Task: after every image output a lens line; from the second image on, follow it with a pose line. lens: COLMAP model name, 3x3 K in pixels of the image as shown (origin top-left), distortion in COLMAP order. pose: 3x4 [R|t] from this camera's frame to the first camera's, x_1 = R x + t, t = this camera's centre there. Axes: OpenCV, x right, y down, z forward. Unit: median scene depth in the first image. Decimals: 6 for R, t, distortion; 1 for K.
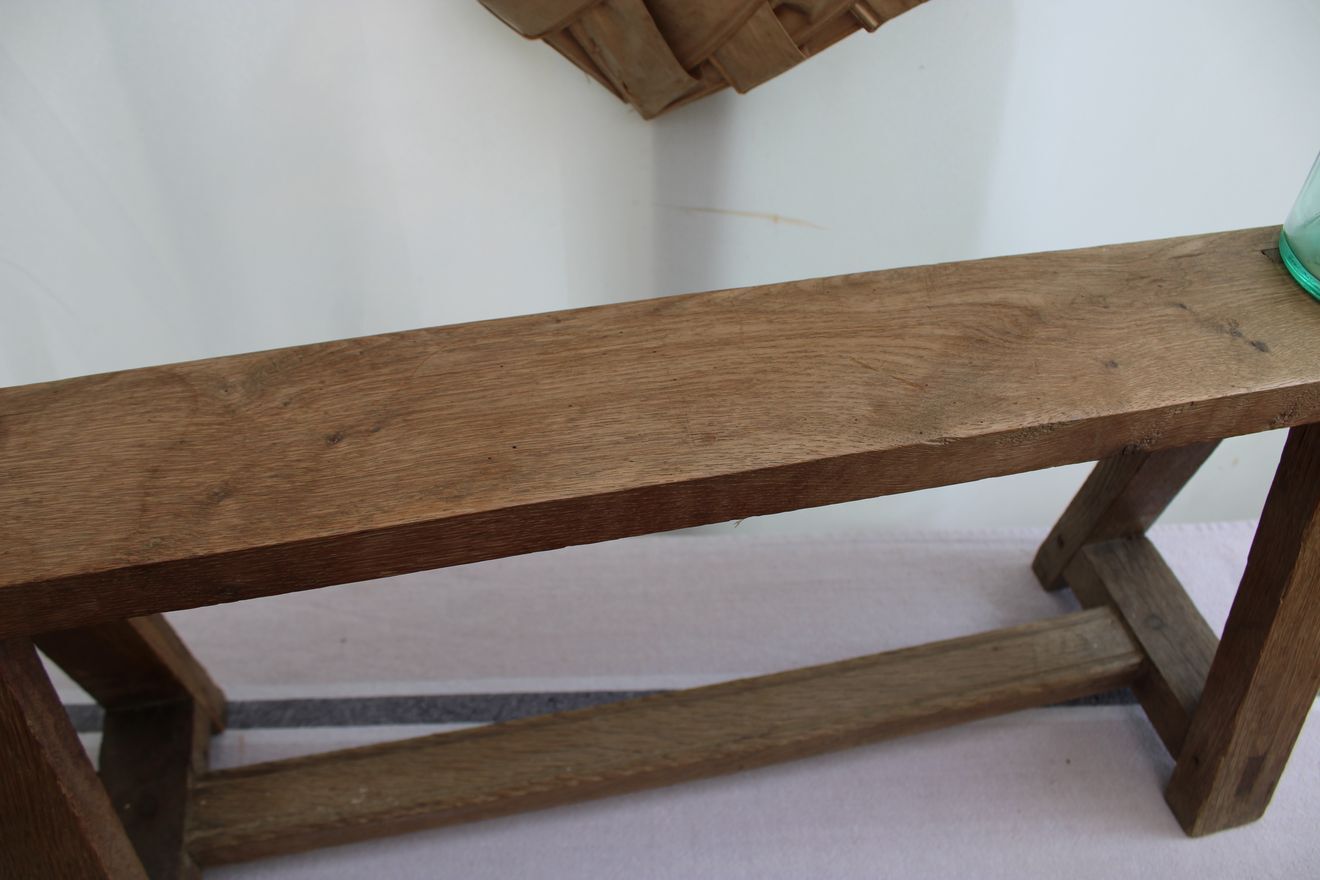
lens RADIAL K [[1064.4, 0, 656.4], [0, 1064.4, 440.0], [0, 0, 1]] dist [-0.159042, 0.103789]
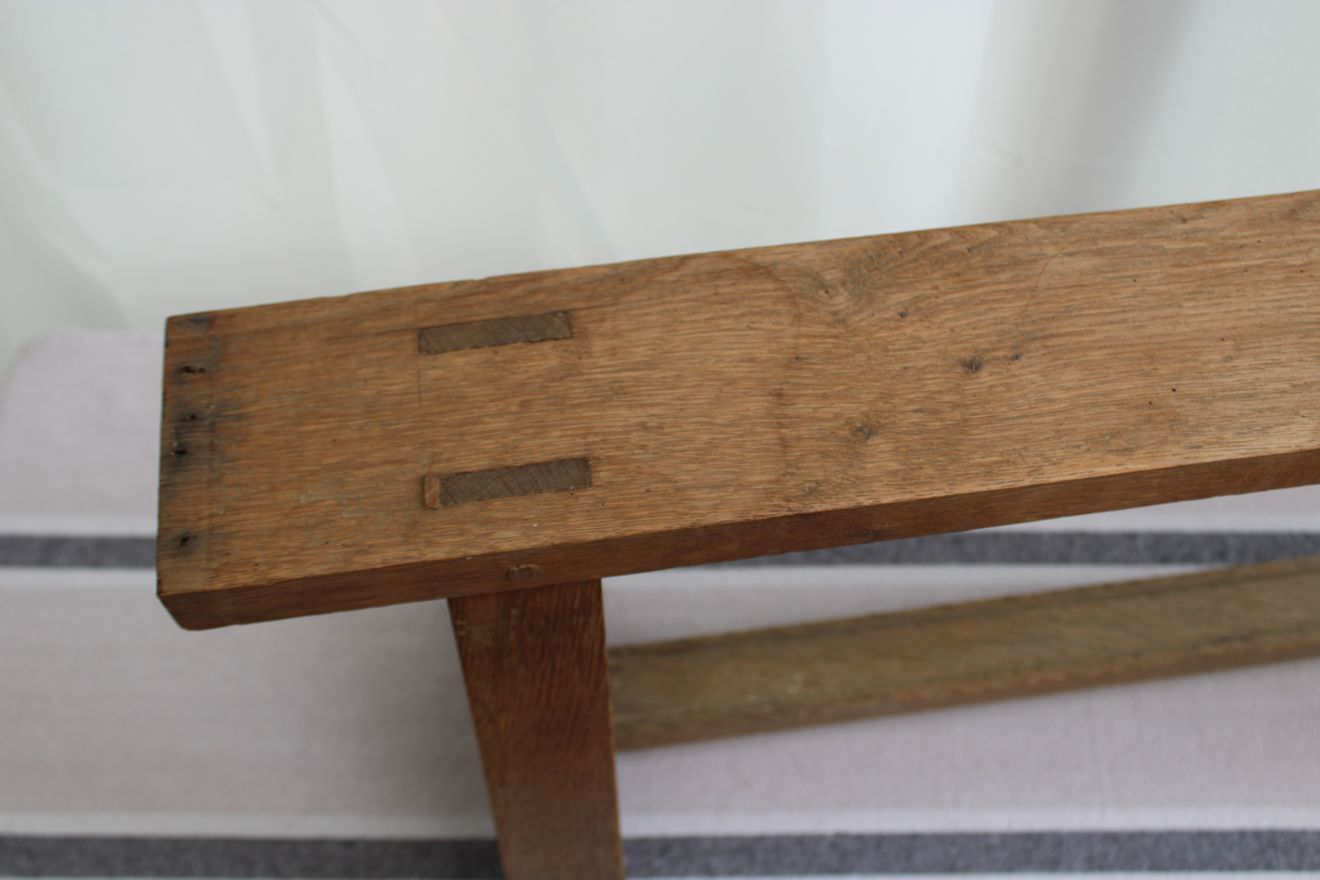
lens RADIAL K [[1506.7, 0, 667.7], [0, 1506.7, 432.4], [0, 0, 1]] dist [-0.081659, 0.000000]
pose [[0.996630, 0.067337, -0.046850, -0.432488], [-0.053774, 0.967578, 0.246783, -0.215560], [0.061948, -0.243432, 0.967938, -0.243790]]
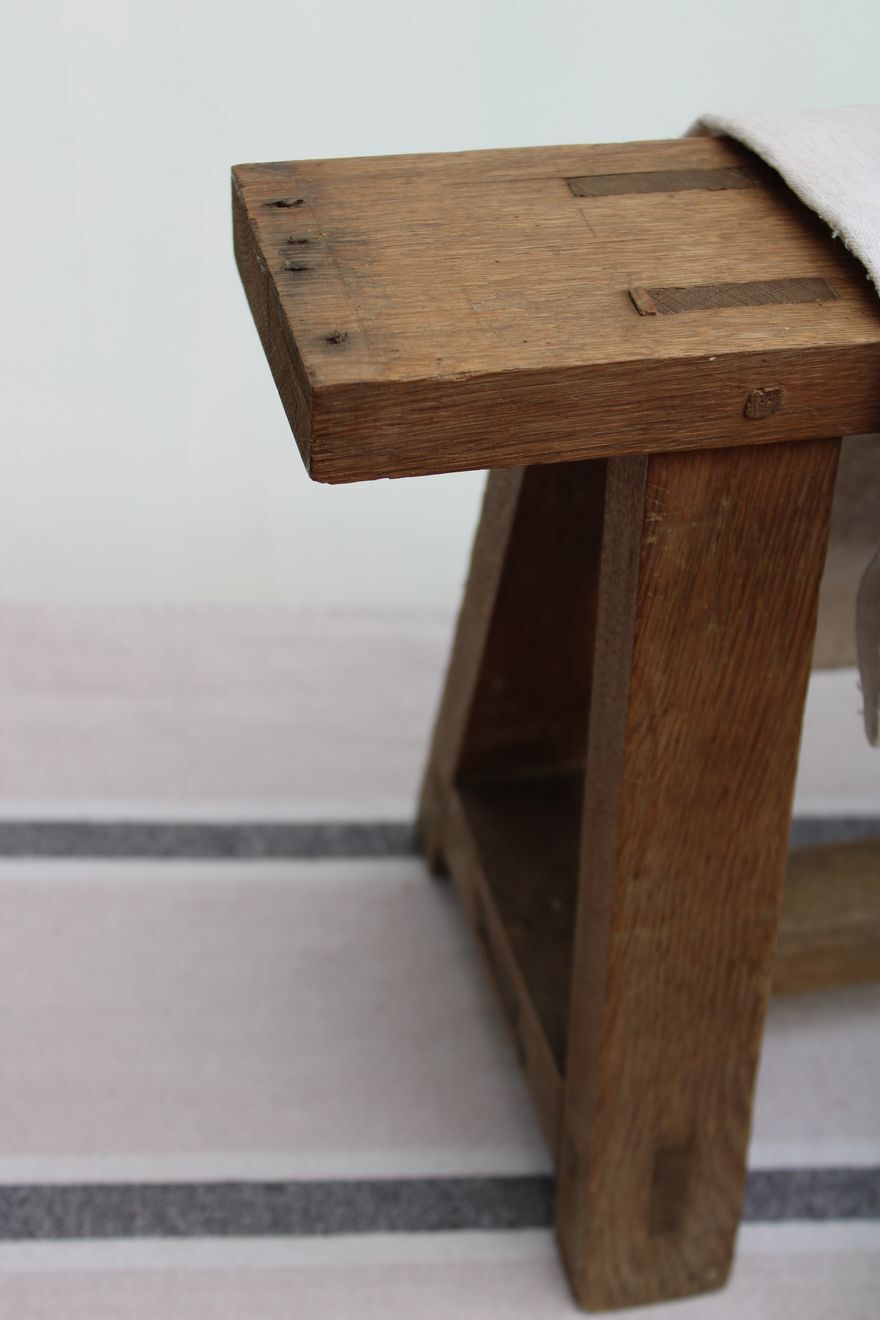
lens RADIAL K [[2114.3, 0, 440.2], [0, 2114.3, 648.6], [0, 0, 1]] dist [-0.047730, 0.000000]
pose [[0.997813, 0.033701, 0.056863, -0.810568], [-0.029386, 0.996744, -0.075086, 0.368053], [-0.059208, 0.073251, 0.995554, -0.352666]]
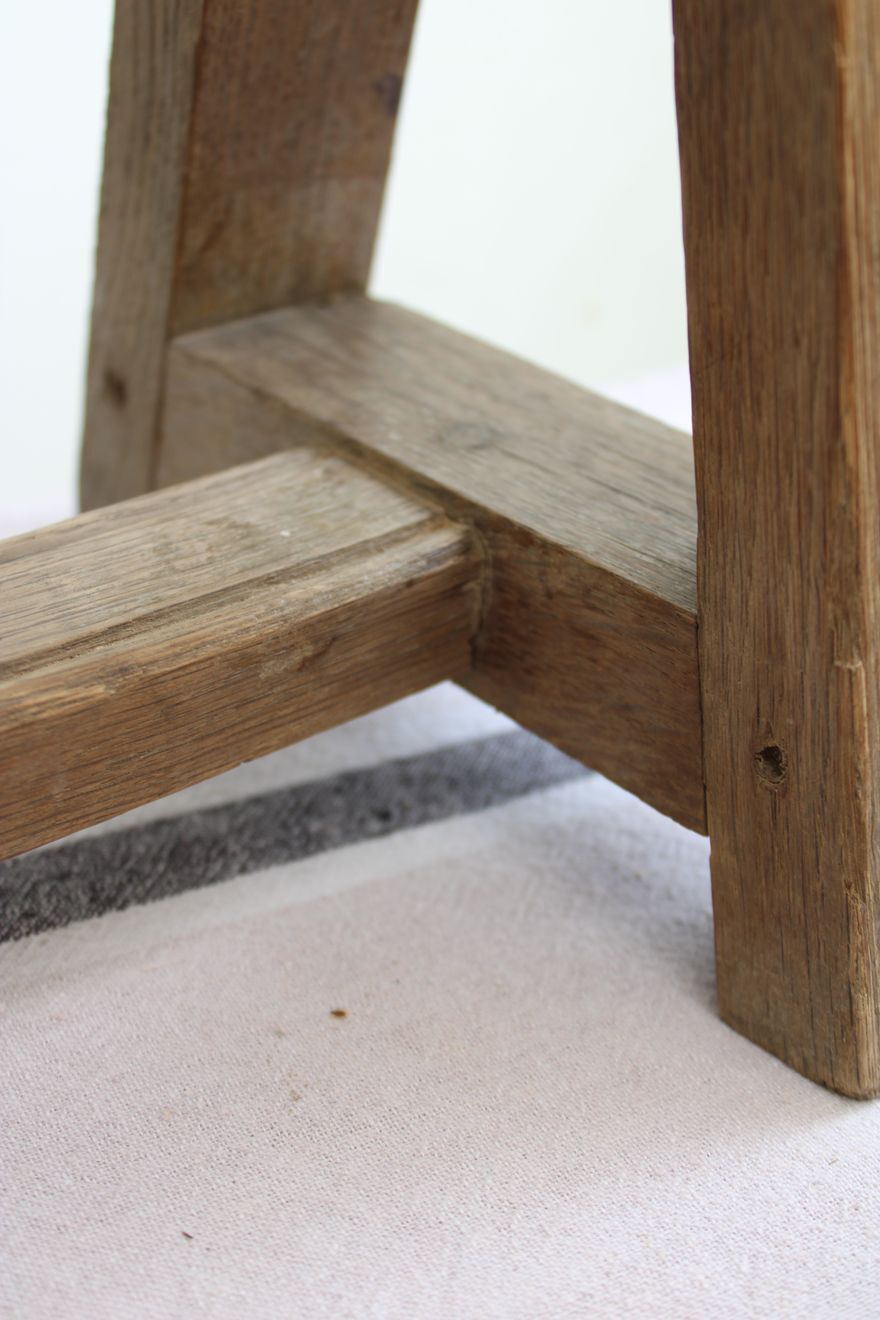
lens RADIAL K [[1984.9, 0, 437.2], [0, 1984.9, 657.1], [0, 0, 1]] dist [-0.098651, 0.000000]
pose [[0.875540, -0.210184, 0.435032, 0.328469], [0.302557, 0.940524, -0.154512, 0.445232], [-0.376682, 0.266903, 0.887059, 0.770460]]
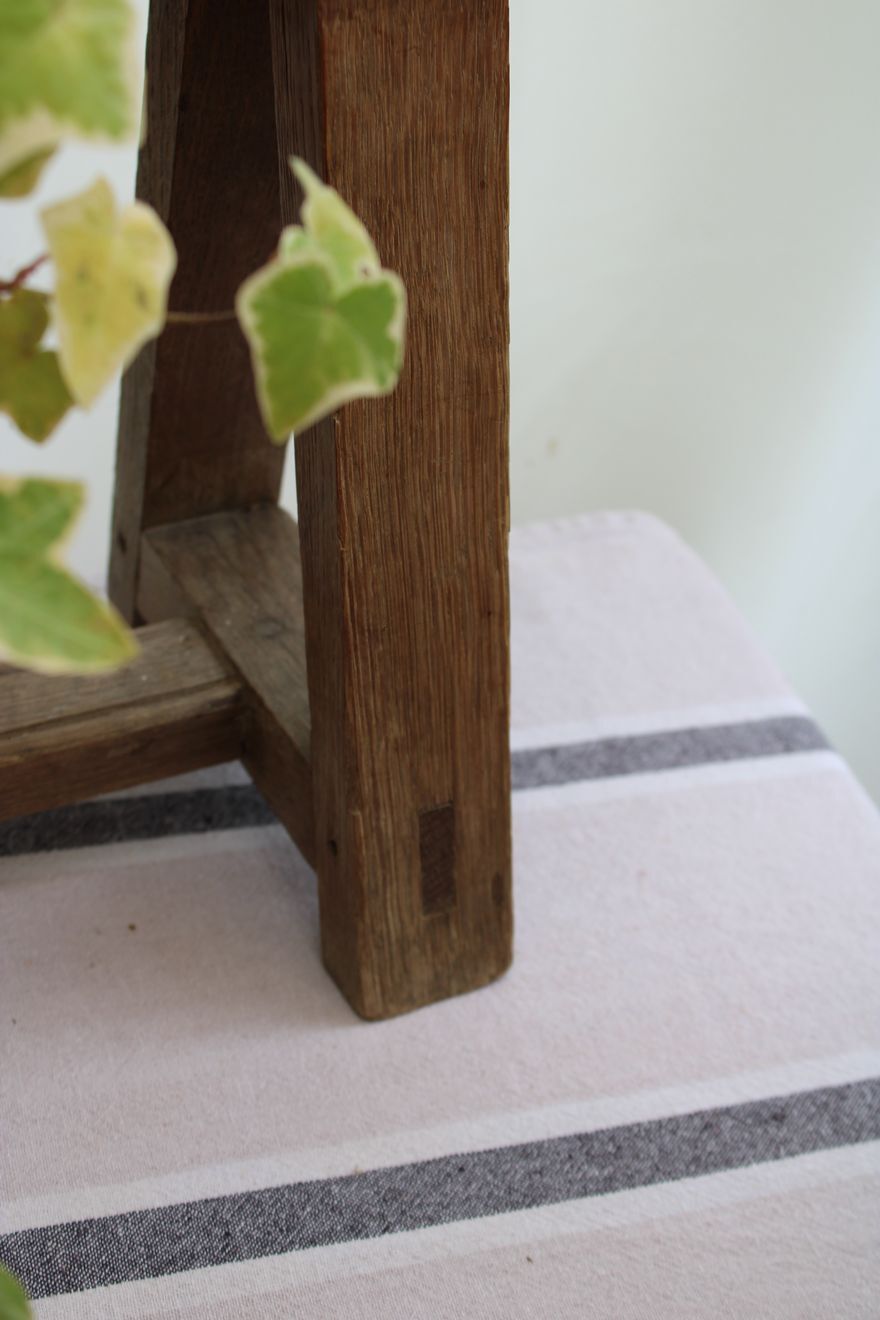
lens RADIAL K [[2114.3, 0, 428.5], [0, 2114.3, 647.0], [0, 0, 1]] dist [-0.047730, 0.000000]
pose [[0.964212, -0.100149, 0.245491, 0.432022], [0.130590, 0.985203, -0.111000, 0.443121], [-0.230742, 0.139086, 0.963023, -0.028072]]
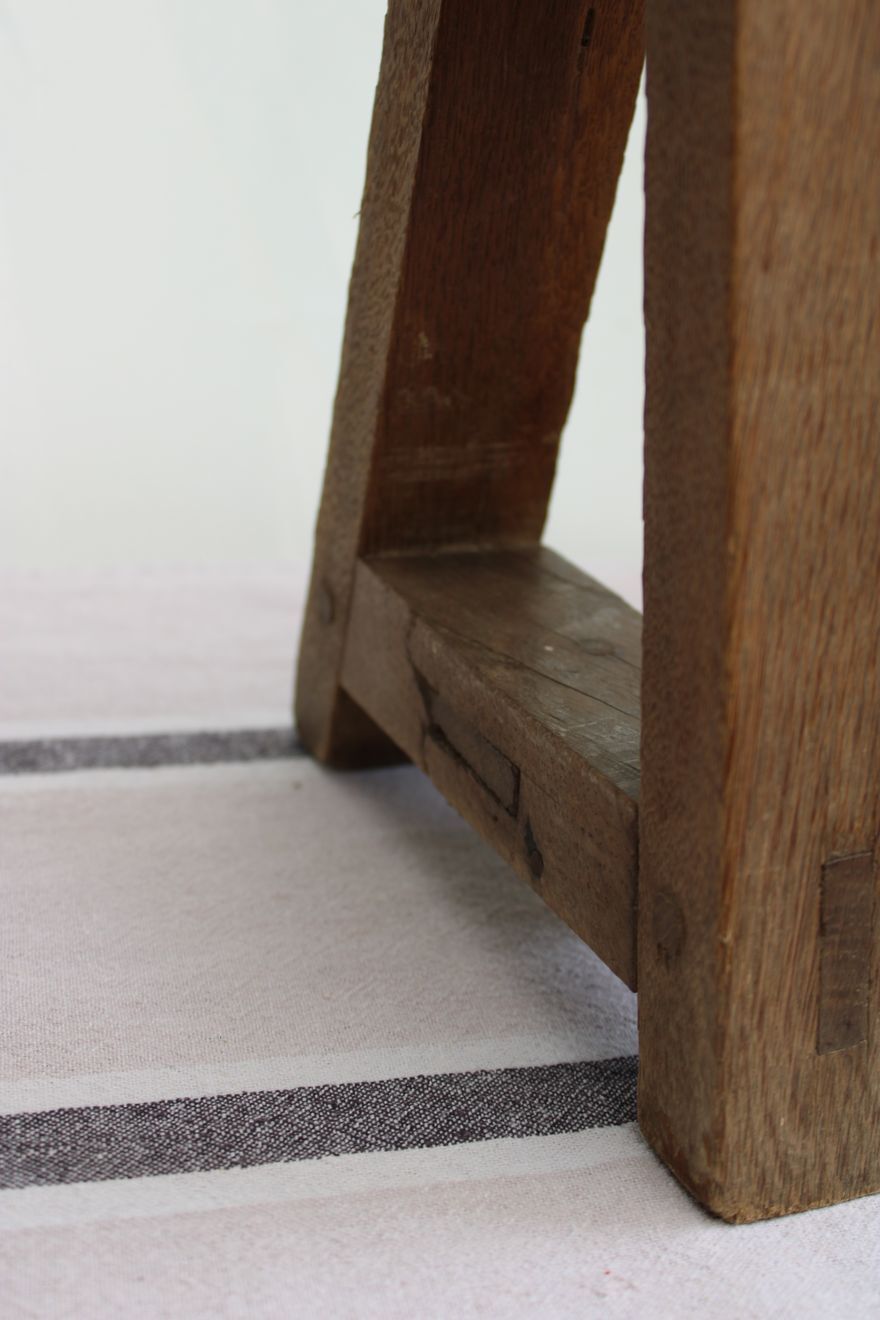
lens RADIAL K [[1735.2, 0, 445.3], [0, 1735.2, 662.2], [0, 0, 1]] dist [0.017360, 0.000000]
pose [[0.978996, -0.024471, 0.202404, -0.850834], [0.096690, 0.929751, -0.355267, 0.740626], [-0.179492, 0.367375, 0.912589, 0.441910]]
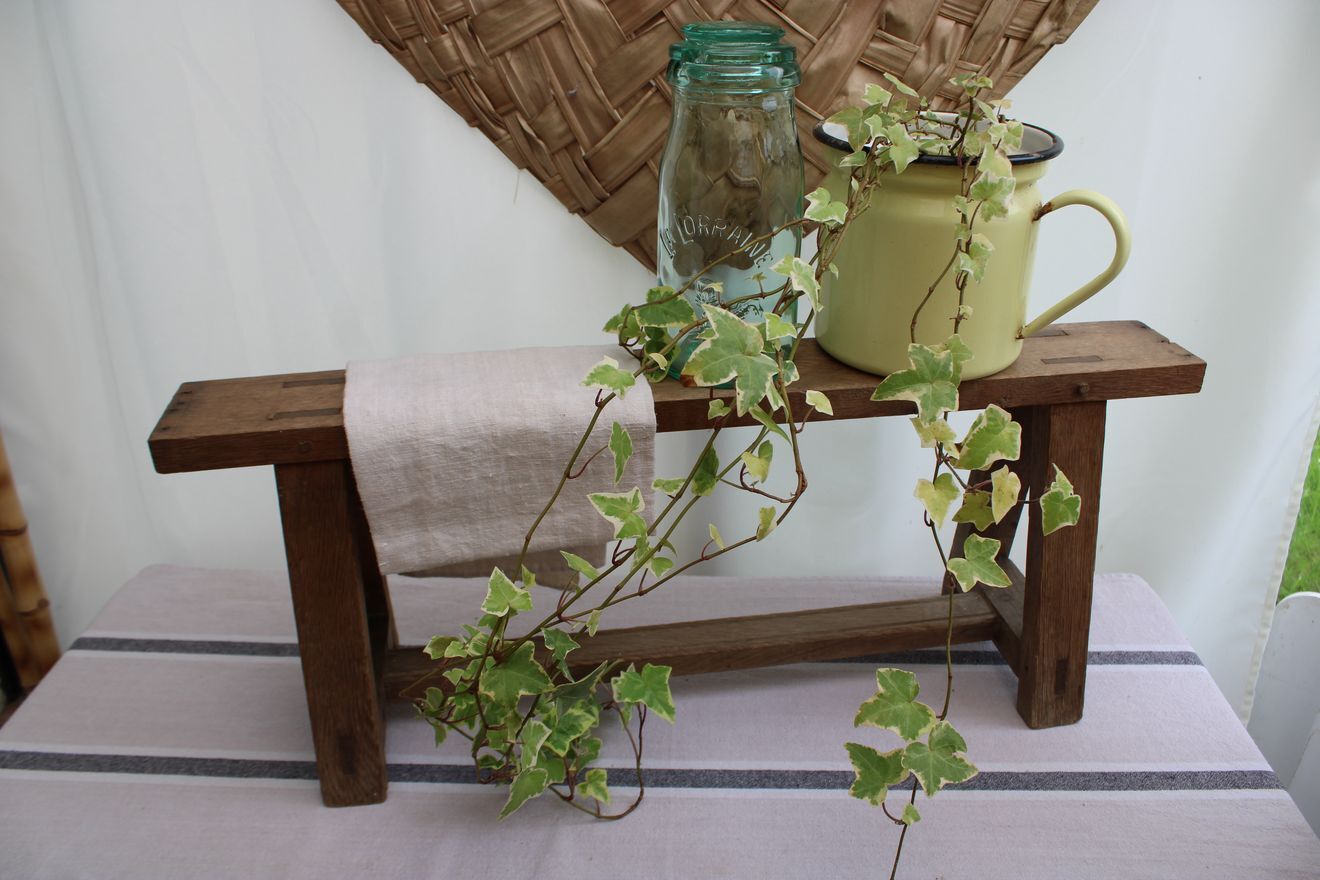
lens RADIAL K [[1064.4, 0, 660.9], [0, 1064.4, 433.4], [0, 0, 1]] dist [-0.159042, 0.103789]
pose [[0.997613, 0.014130, -0.067589, 0.107152], [-0.034421, 0.950312, -0.309391, 0.627791], [0.059858, 0.310979, 0.948530, -0.817777]]
